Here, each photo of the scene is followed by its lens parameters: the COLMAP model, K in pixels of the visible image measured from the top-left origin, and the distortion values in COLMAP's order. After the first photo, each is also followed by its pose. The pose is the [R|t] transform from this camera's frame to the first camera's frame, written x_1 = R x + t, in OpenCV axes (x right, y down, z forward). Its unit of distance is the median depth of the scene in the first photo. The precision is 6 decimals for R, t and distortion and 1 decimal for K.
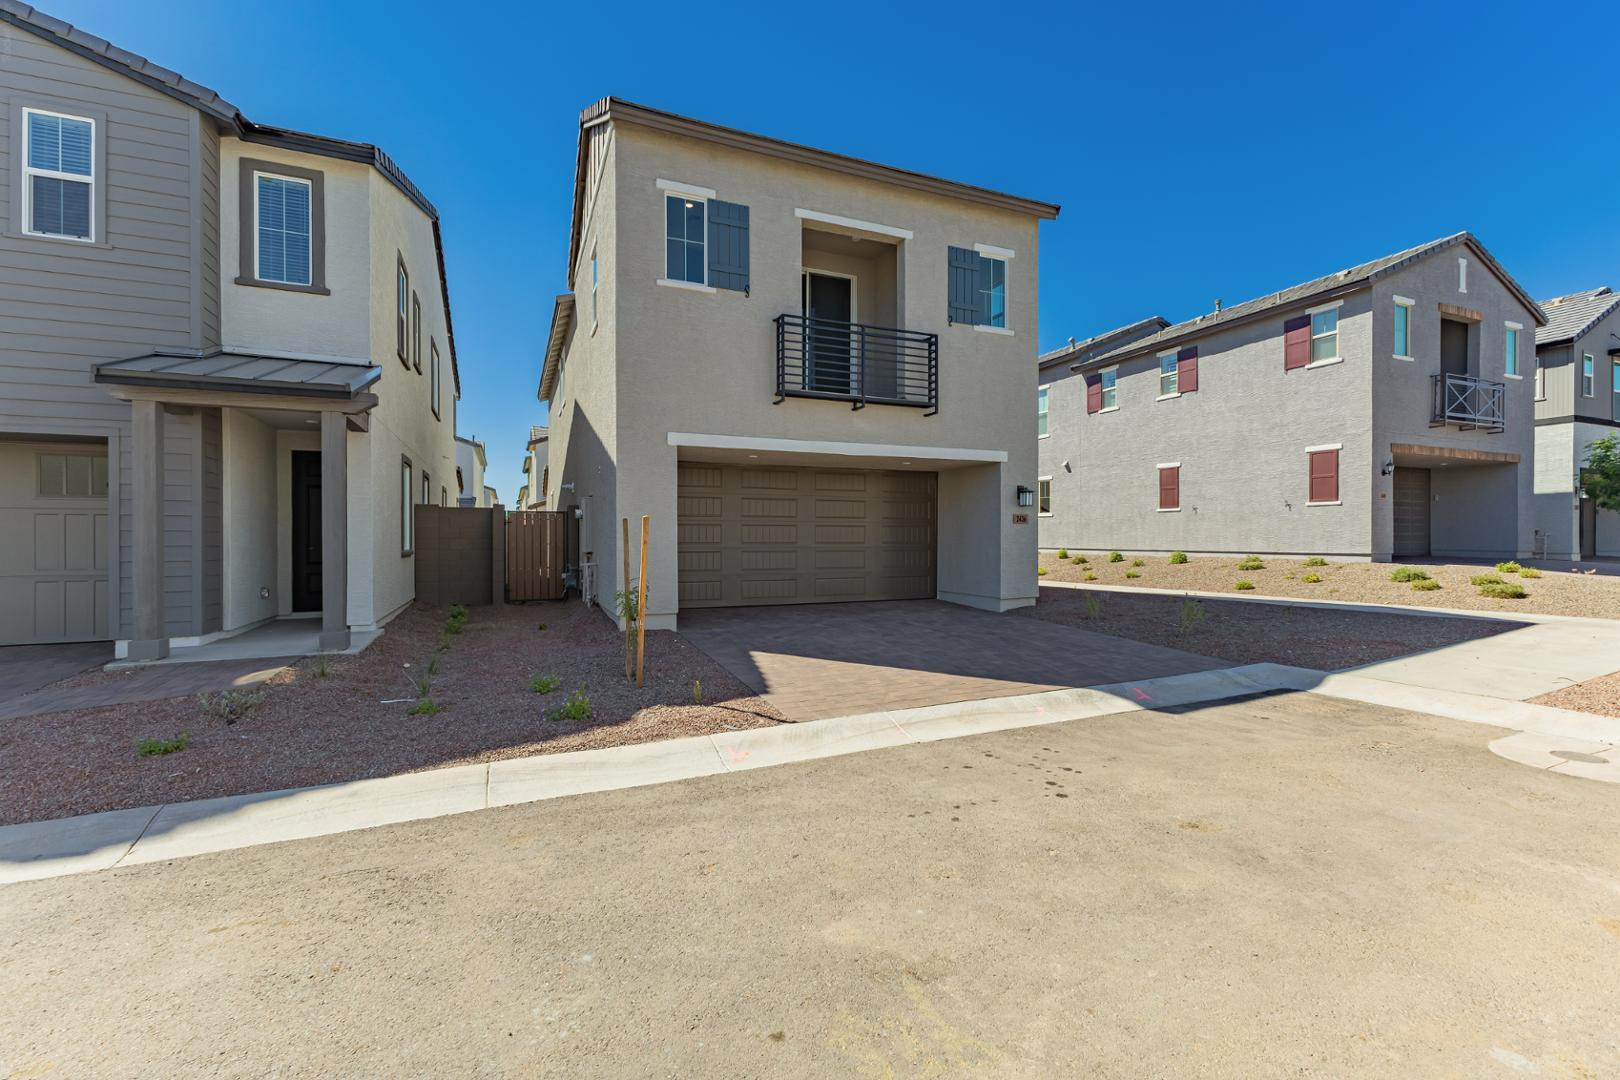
lens RADIAL K [[704.5, 0, 799.7], [0, 704.5, 532.5], [0, 0, 1]] dist [0.013005, -0.003170]
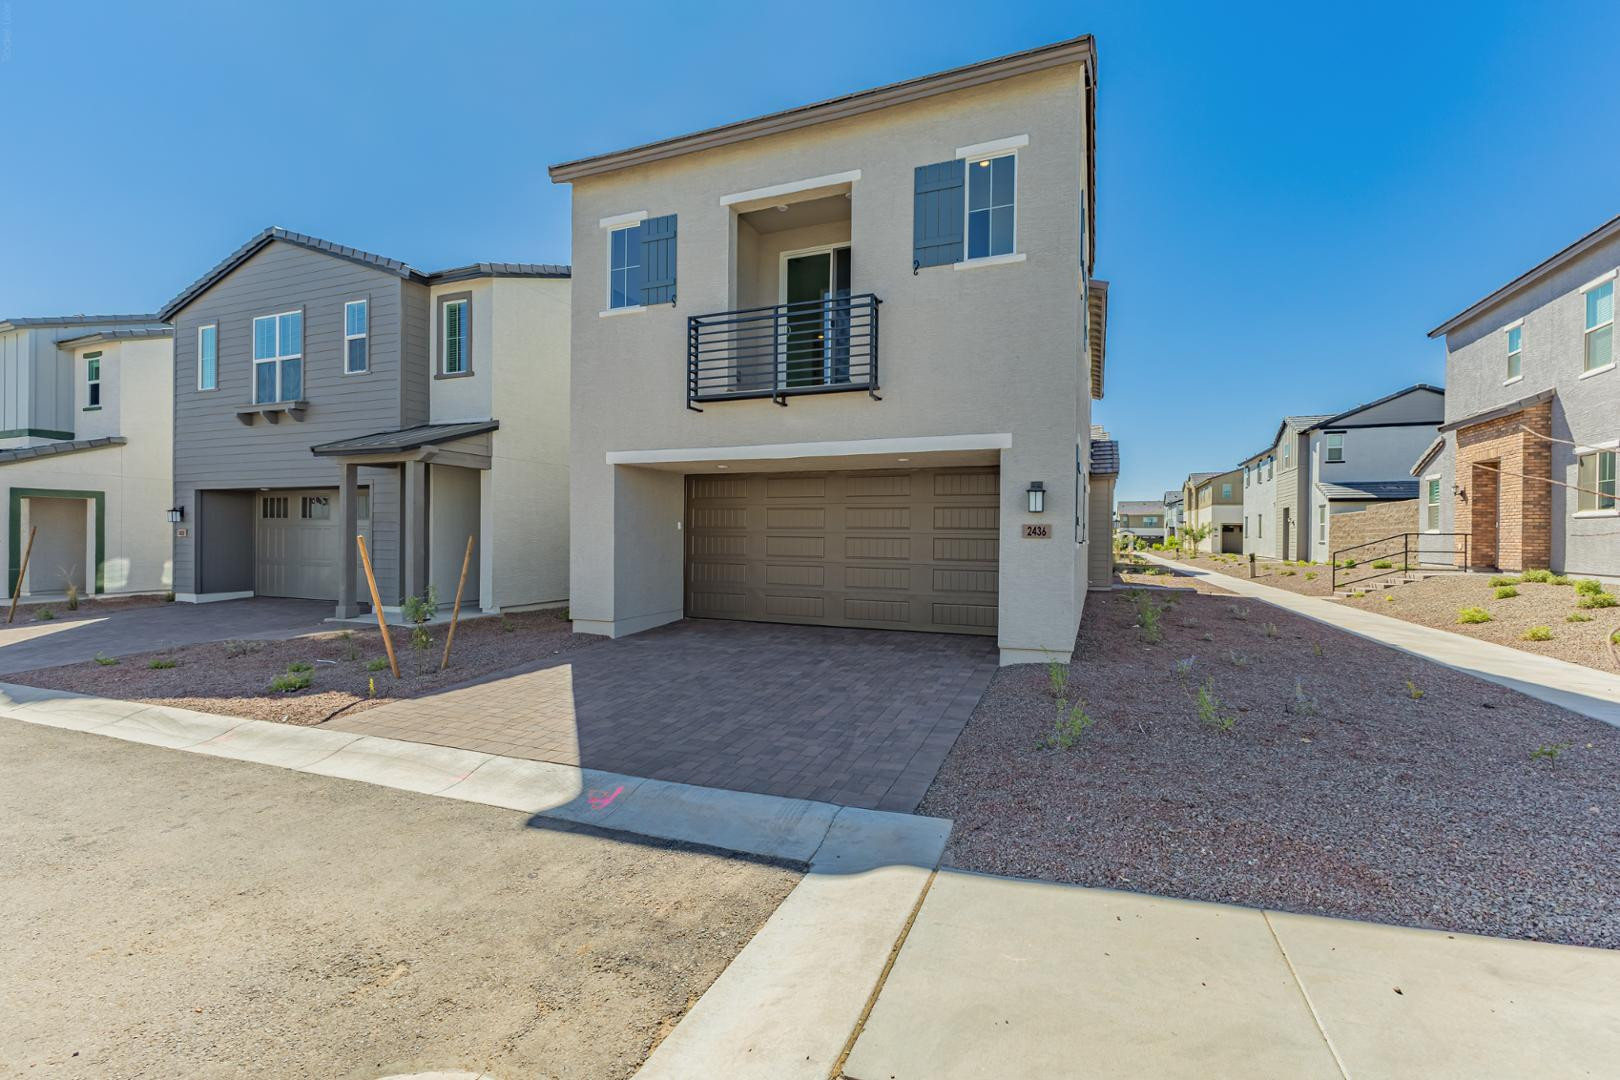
lens RADIAL K [[704.5, 0, 821.8], [0, 704.5, 532.2], [0, 0, 1]] dist [0.013005, -0.003170]
pose [[0.701046, 0.003643, -0.713107, 0.768542], [-0.004358, 0.999990, 0.000824, -0.021399], [0.713103, 0.002530, 0.701055, 0.457263]]
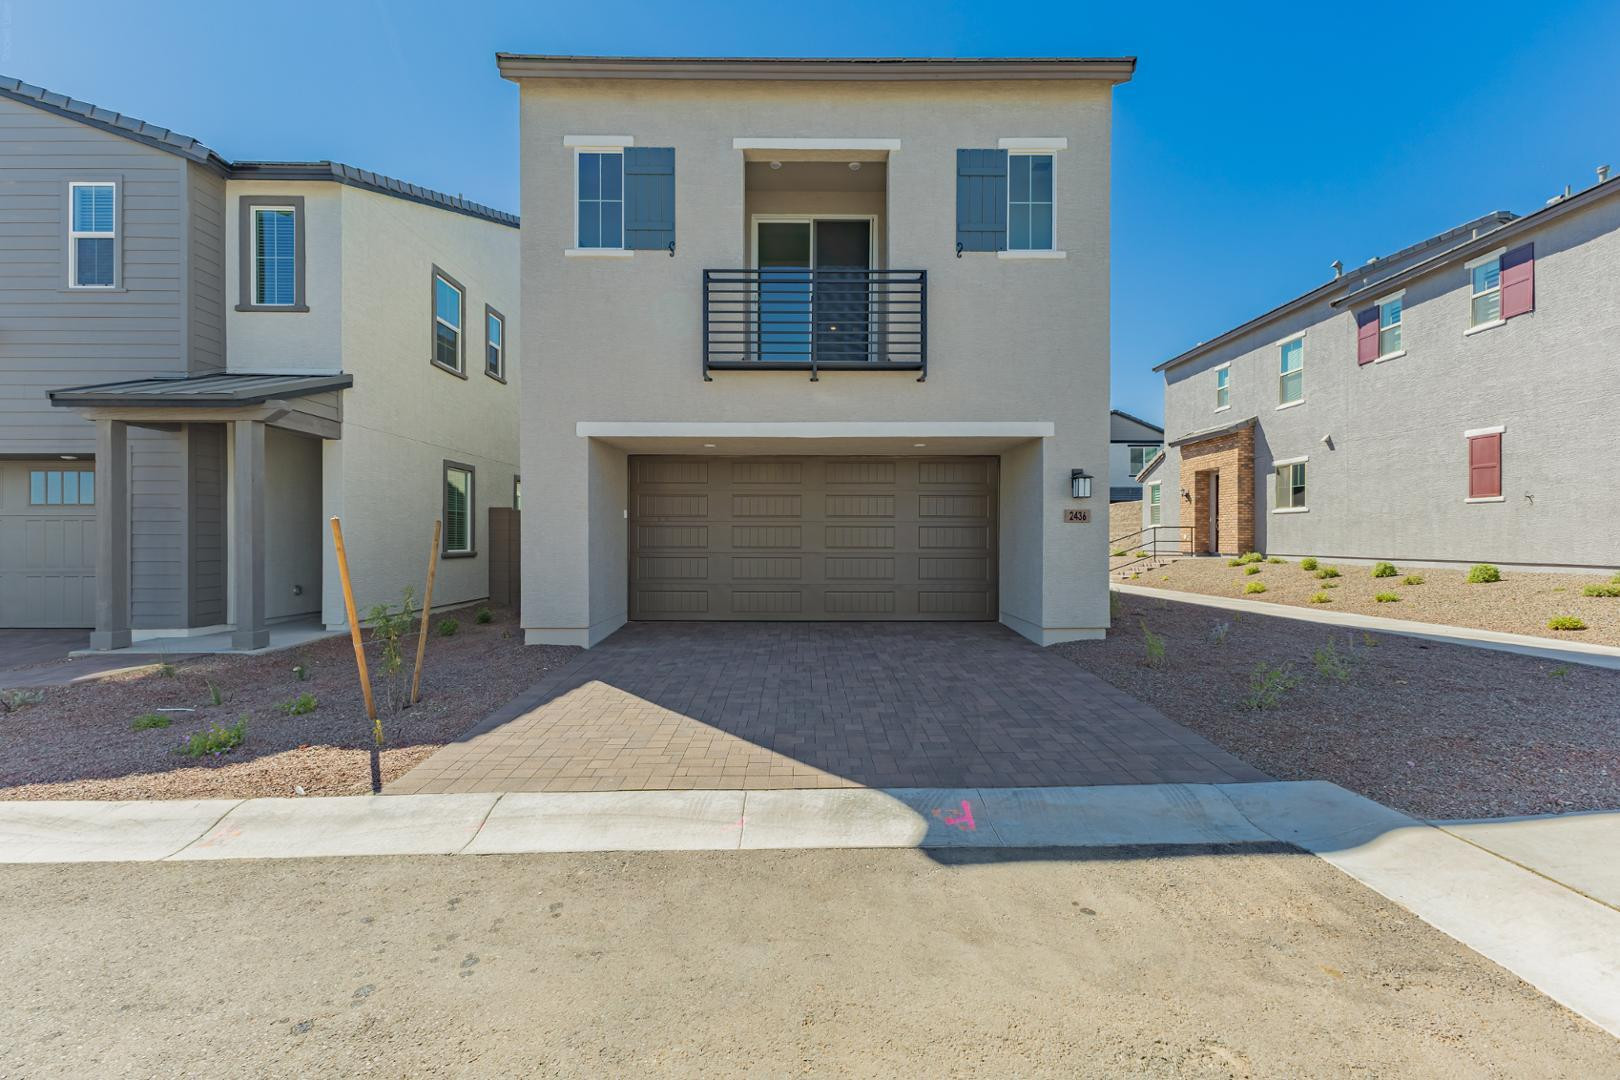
lens RADIAL K [[704.5, 0, 840.3], [0, 704.5, 536.9], [0, 0, 1]] dist [0.013005, -0.003170]
pose [[0.920311, 0.001841, -0.391184, 0.440180], [0.000905, 0.999976, 0.006833, -0.004129], [0.391187, -0.006643, 0.920287, 0.300782]]
